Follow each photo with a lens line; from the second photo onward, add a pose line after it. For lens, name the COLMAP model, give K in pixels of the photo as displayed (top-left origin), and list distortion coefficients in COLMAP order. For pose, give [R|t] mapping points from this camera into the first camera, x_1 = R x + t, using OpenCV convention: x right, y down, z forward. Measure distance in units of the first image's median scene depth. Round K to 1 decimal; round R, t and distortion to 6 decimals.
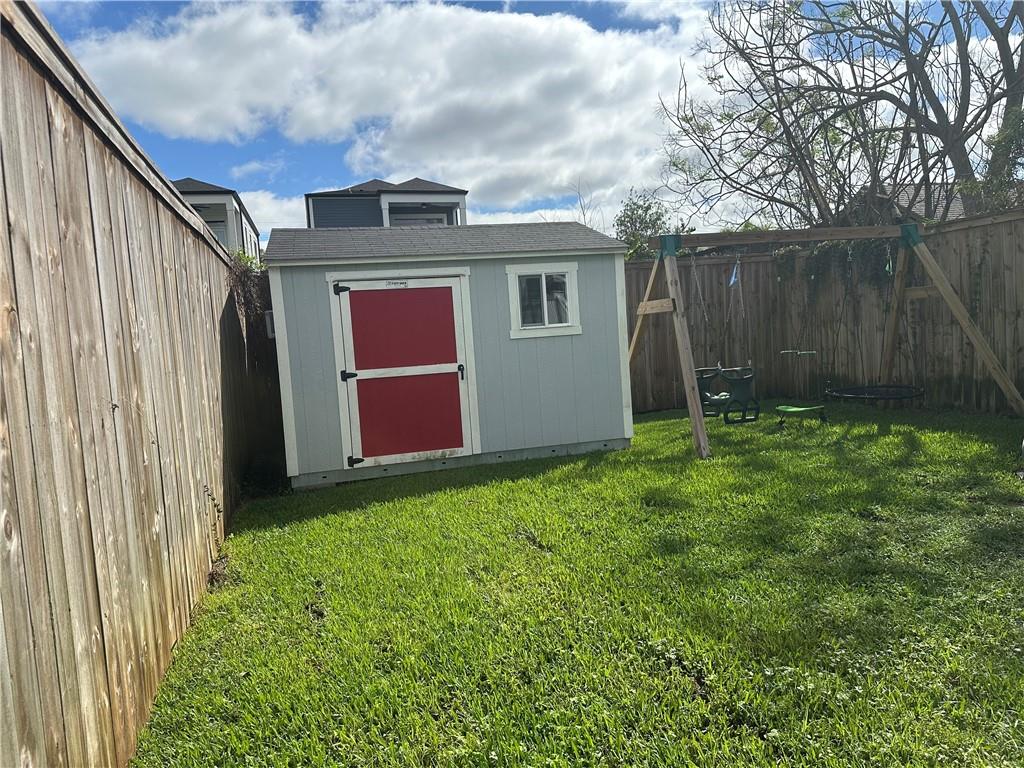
lens RADIAL K [[714.5, 0, 512.0], [0, 714.5, 384.0], [0, 0, 1]] dist [-0.003756, -0.007626]
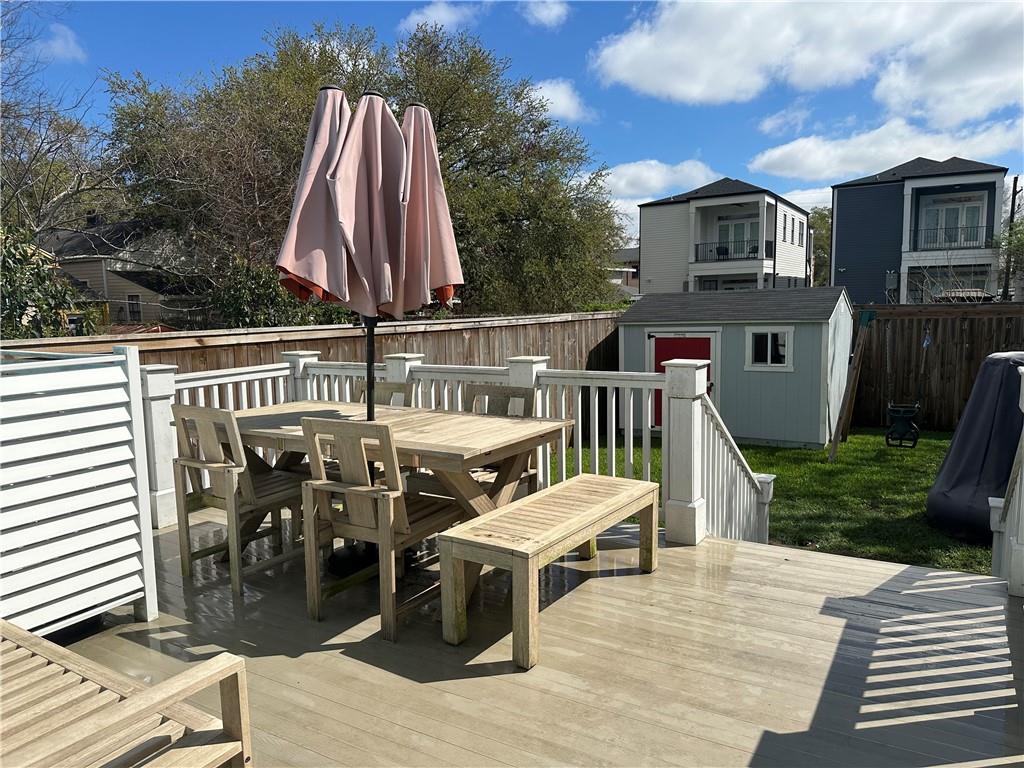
lens RADIAL K [[714.5, 0, 512.0], [0, 714.5, 384.0], [0, 0, 1]] dist [-0.003756, -0.007626]
pose [[0.679597, 0.127866, -0.722356, 1.074789], [-0.069178, 0.991475, 0.110420, -0.230214], [0.730317, -0.025070, 0.682649, -0.678867]]
